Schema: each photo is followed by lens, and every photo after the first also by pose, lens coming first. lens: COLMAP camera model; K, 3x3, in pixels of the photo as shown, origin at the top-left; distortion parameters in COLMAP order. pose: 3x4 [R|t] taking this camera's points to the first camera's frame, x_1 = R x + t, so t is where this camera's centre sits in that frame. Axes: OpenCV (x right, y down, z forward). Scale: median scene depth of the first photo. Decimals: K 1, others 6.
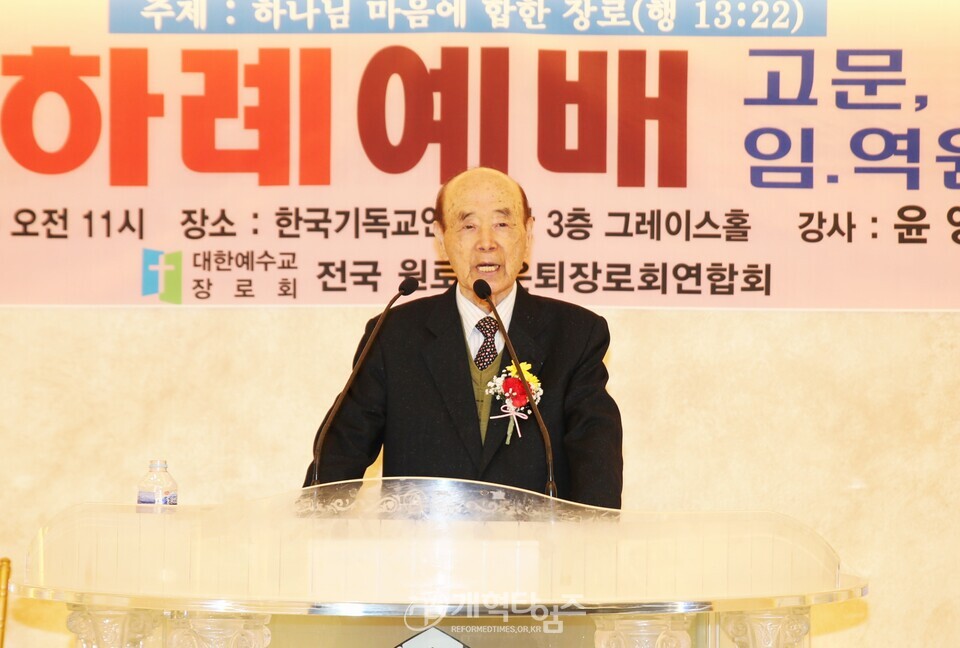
lens RADIAL K [[2125.1, 0, 494.2], [0, 2125.1, 341.2], [0, 0, 1]] dist [0.111316, 0.000000]
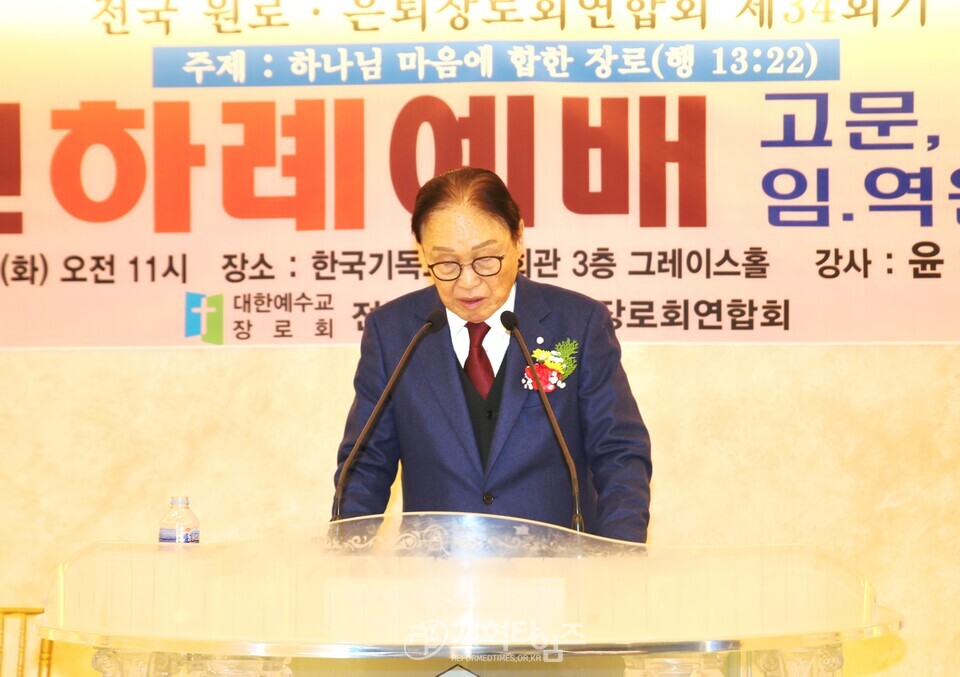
lens RADIAL K [[2014.0, 0, 473.3], [0, 2014.0, 319.0], [0, 0, 1]] dist [0.142668, 0.000000]
pose [[0.999624, -0.011497, -0.024895, 0.000623], [0.010758, 0.999504, -0.029593, 0.000591], [0.025223, 0.029314, 0.999252, 0.013842]]
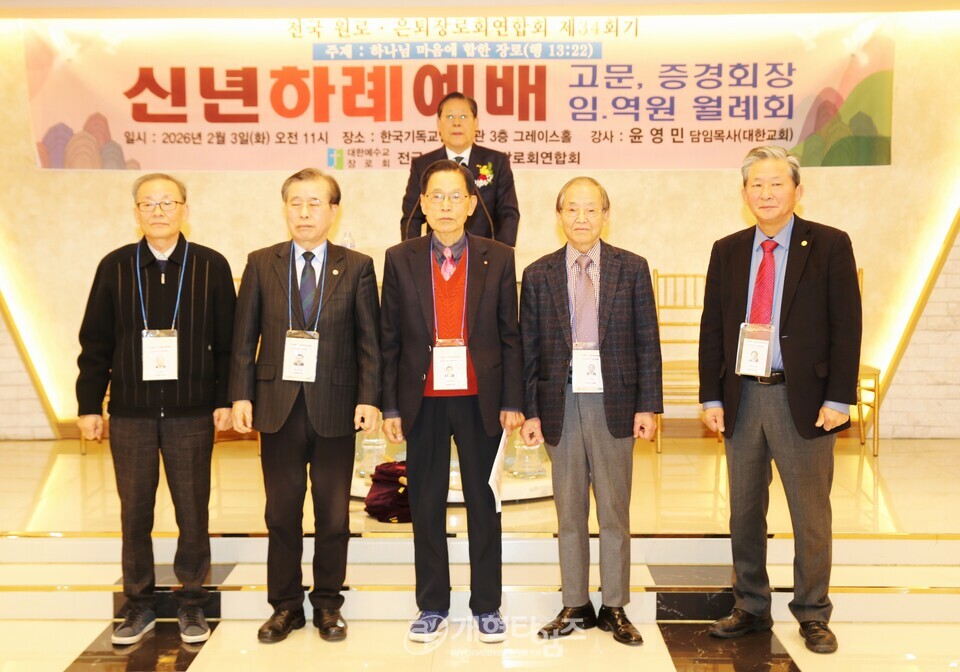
lens RADIAL K [[1588.0, 0, 474.2], [0, 1588.0, 334.4], [0, 0, 1]] dist [0.017827, 0.000000]
pose [[0.999879, -0.009822, 0.012092, -0.018244], [0.008643, 0.995539, 0.093959, 0.000691], [-0.012961, -0.093843, 0.995503, -0.866825]]
